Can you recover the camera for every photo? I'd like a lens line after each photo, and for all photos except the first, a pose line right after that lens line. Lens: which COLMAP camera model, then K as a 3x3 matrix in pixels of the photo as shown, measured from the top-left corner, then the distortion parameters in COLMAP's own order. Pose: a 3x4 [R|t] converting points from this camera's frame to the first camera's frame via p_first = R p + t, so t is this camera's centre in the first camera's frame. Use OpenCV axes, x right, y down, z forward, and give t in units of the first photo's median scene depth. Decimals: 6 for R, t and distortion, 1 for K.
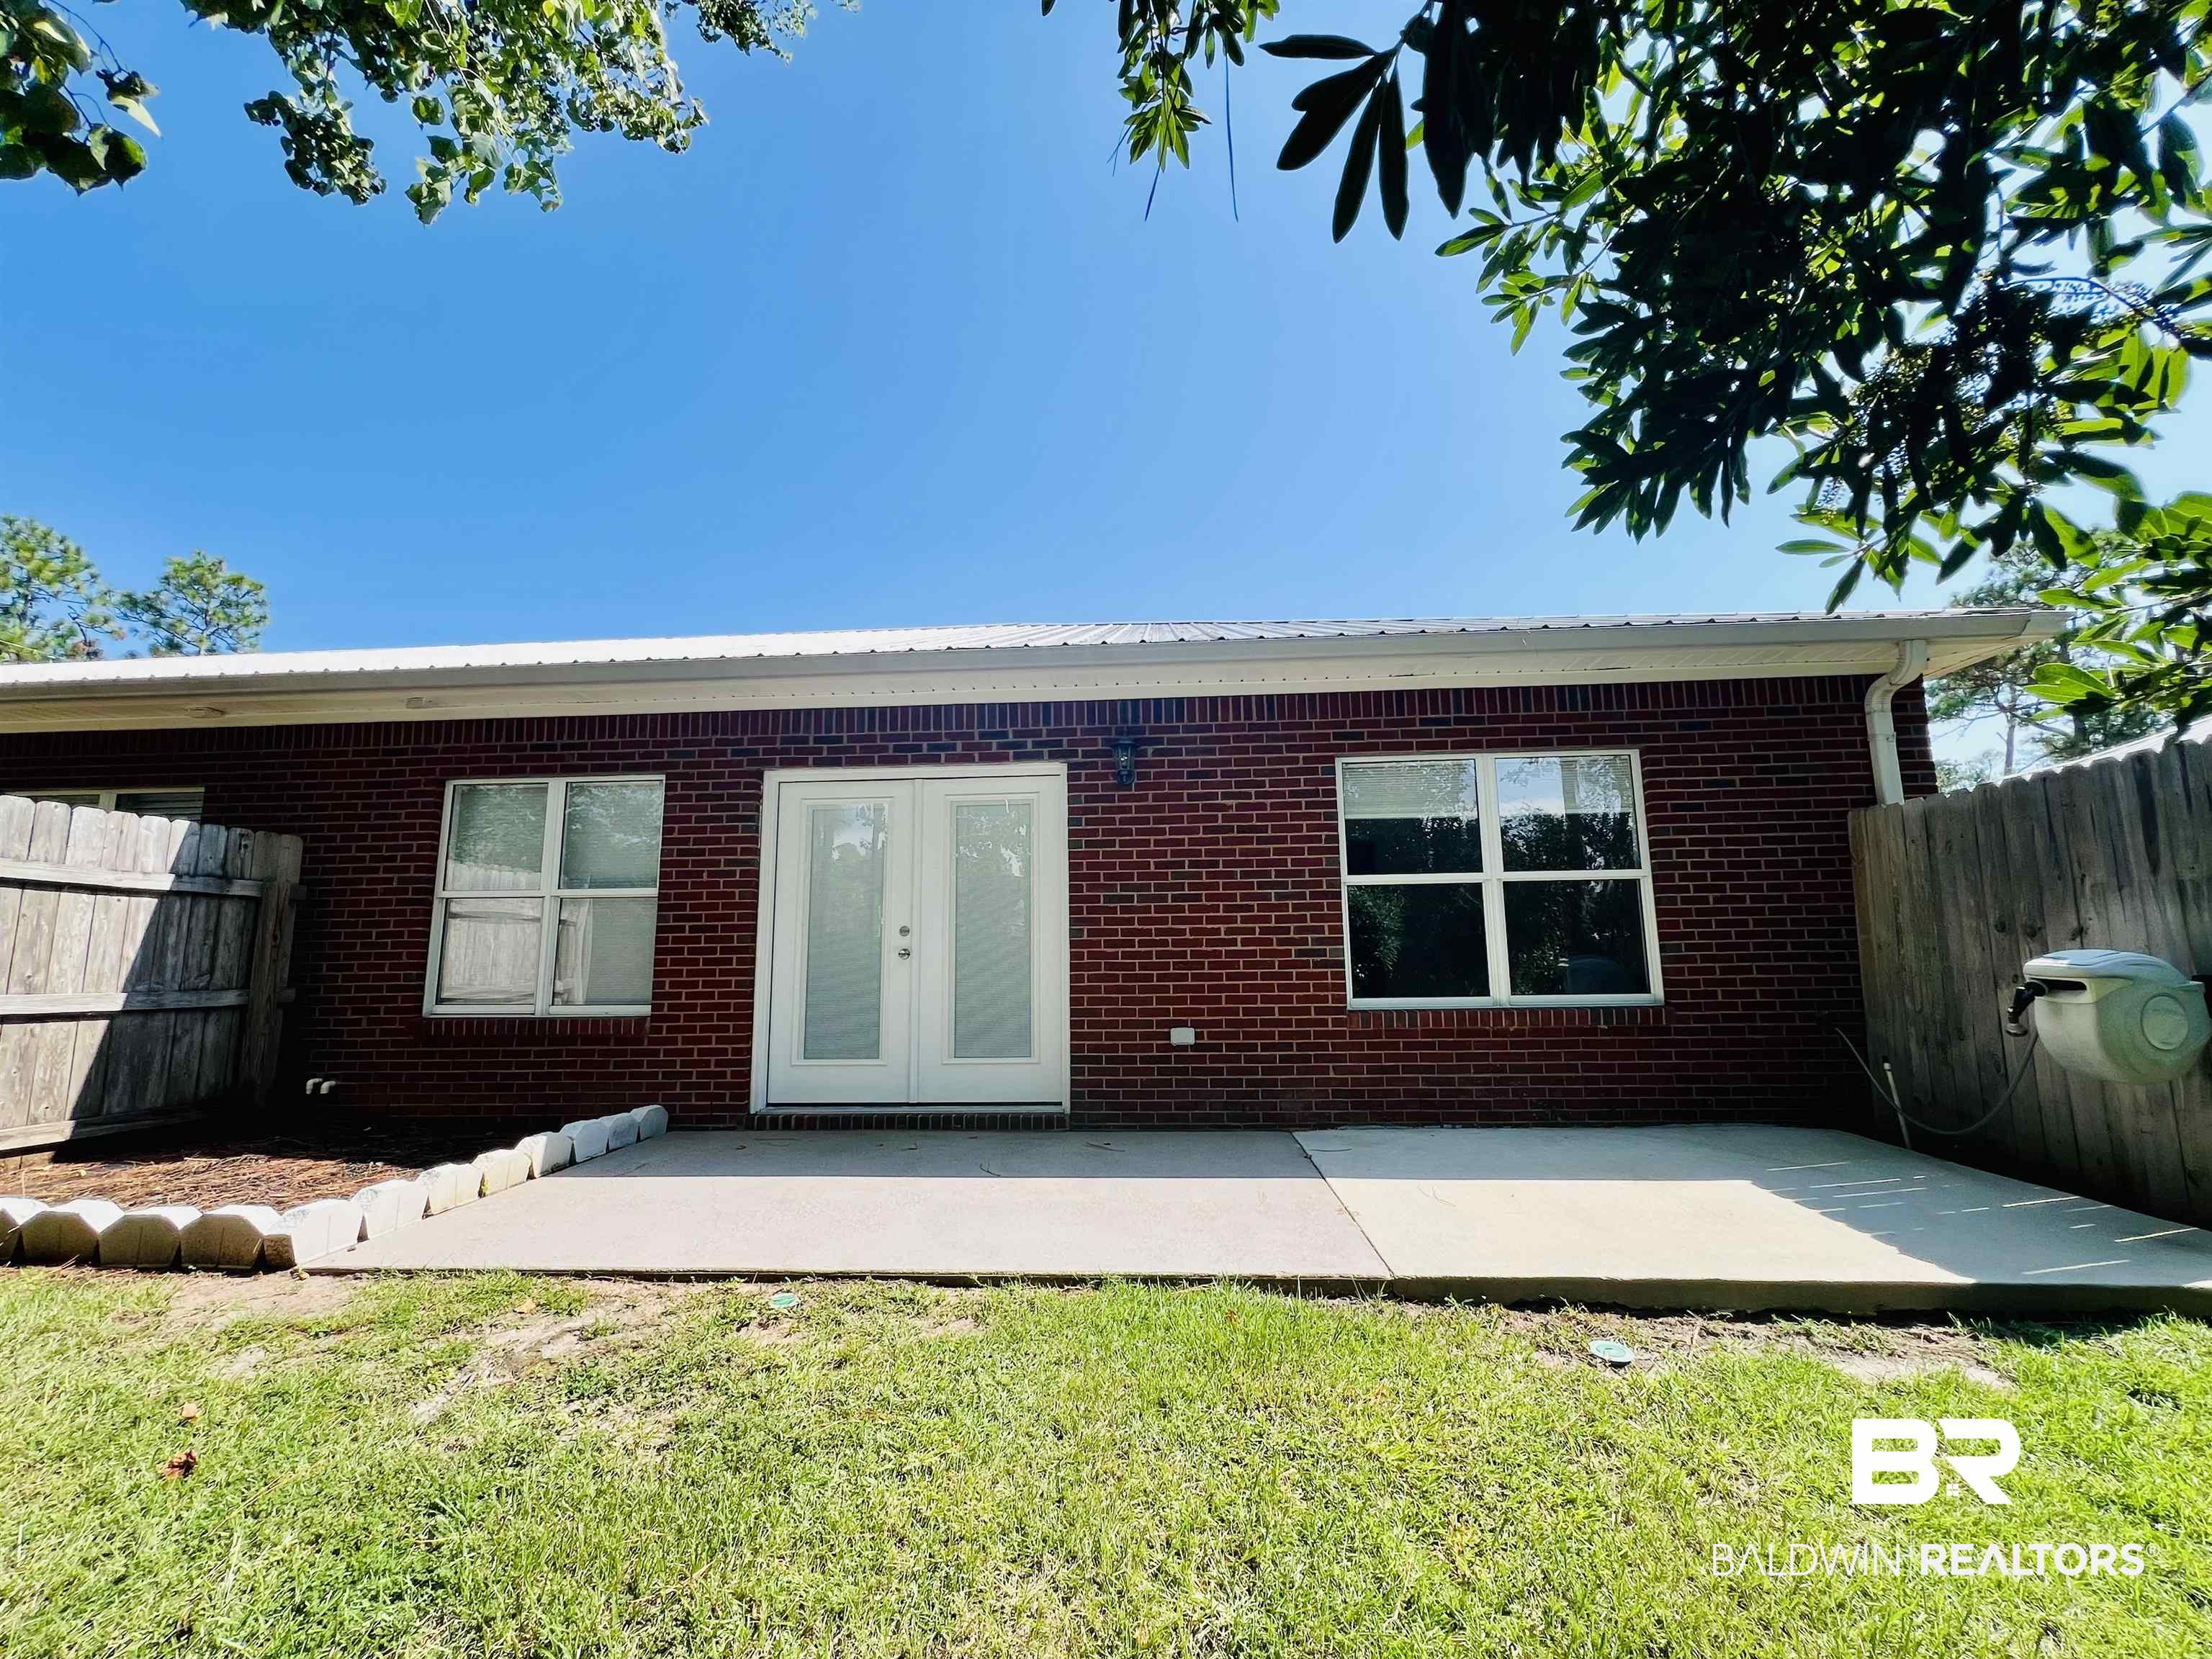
lens RADIAL K [[881.4, 0, 1113.2], [0, 881.4, 836.6], [0, 0, 1]] dist [-0.002205, -0.000848]
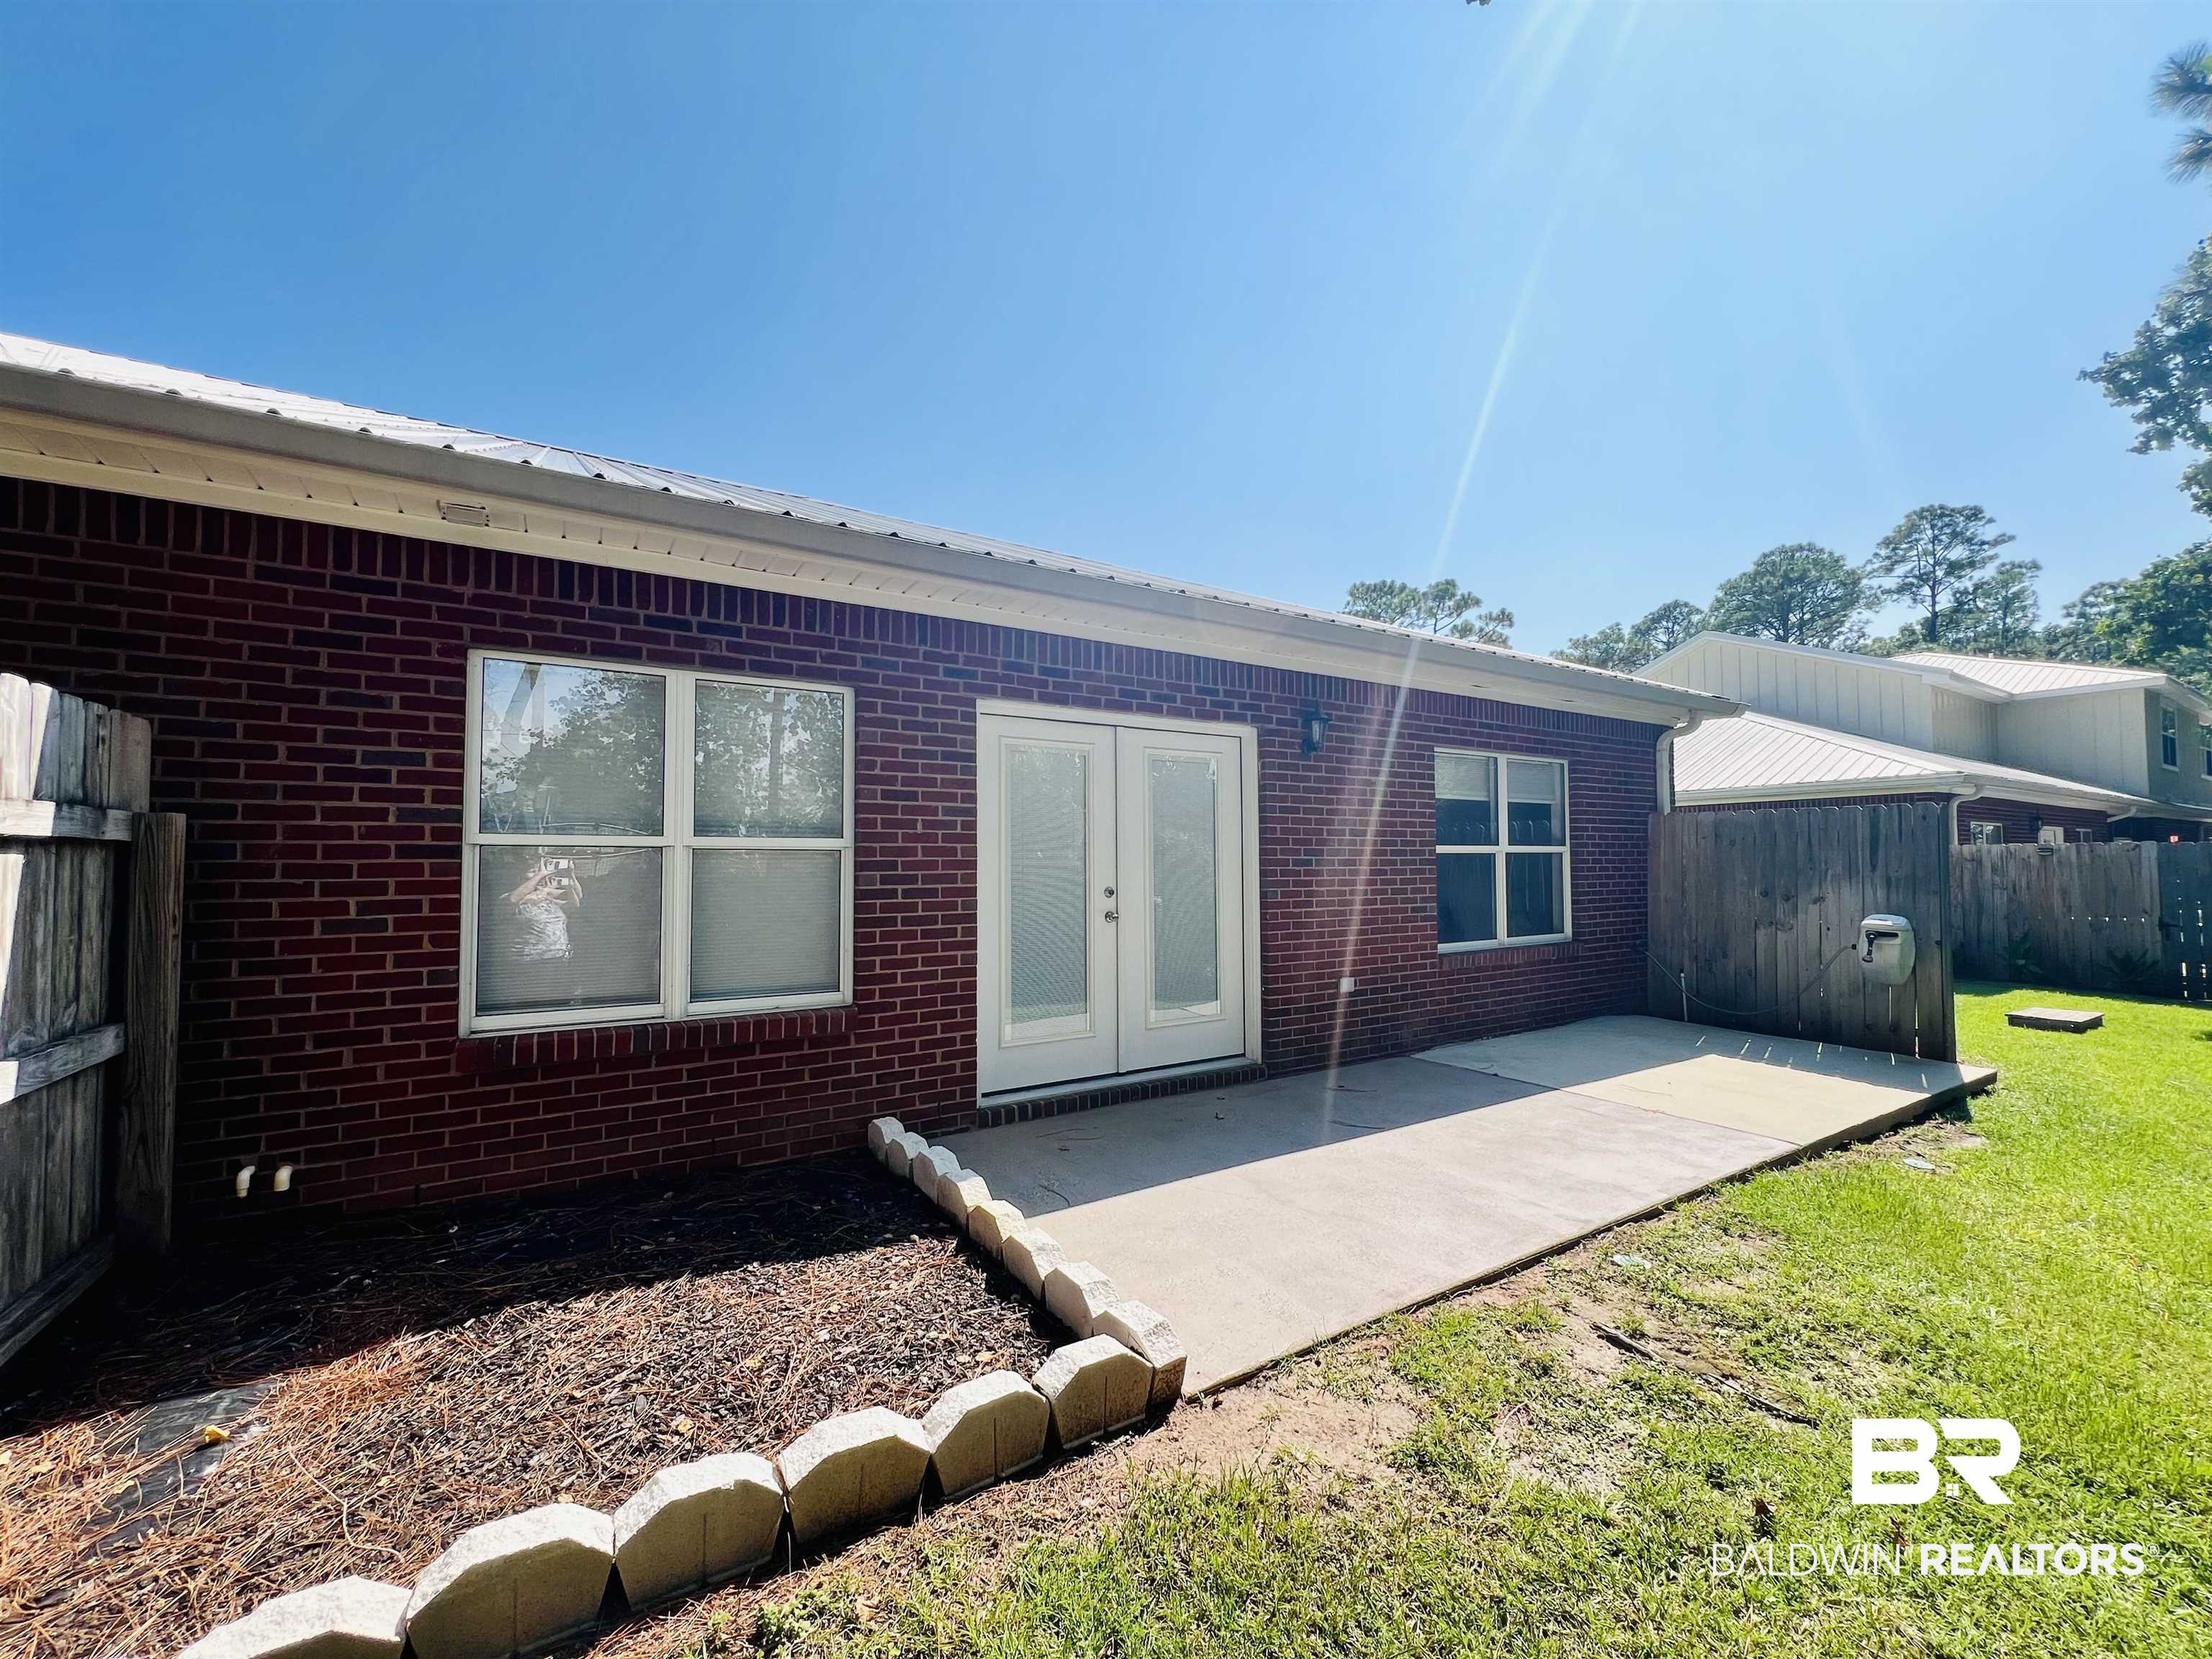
lens RADIAL K [[881.4, 0, 1112.3], [0, 881.4, 830.9], [0, 0, 1]] dist [-0.002205, -0.000848]
pose [[0.813717, 0.030949, 0.580437, -0.789960], [-0.087254, 0.993770, 0.069335, -0.021457], [-0.574675, -0.107065, 0.811348, 0.261194]]
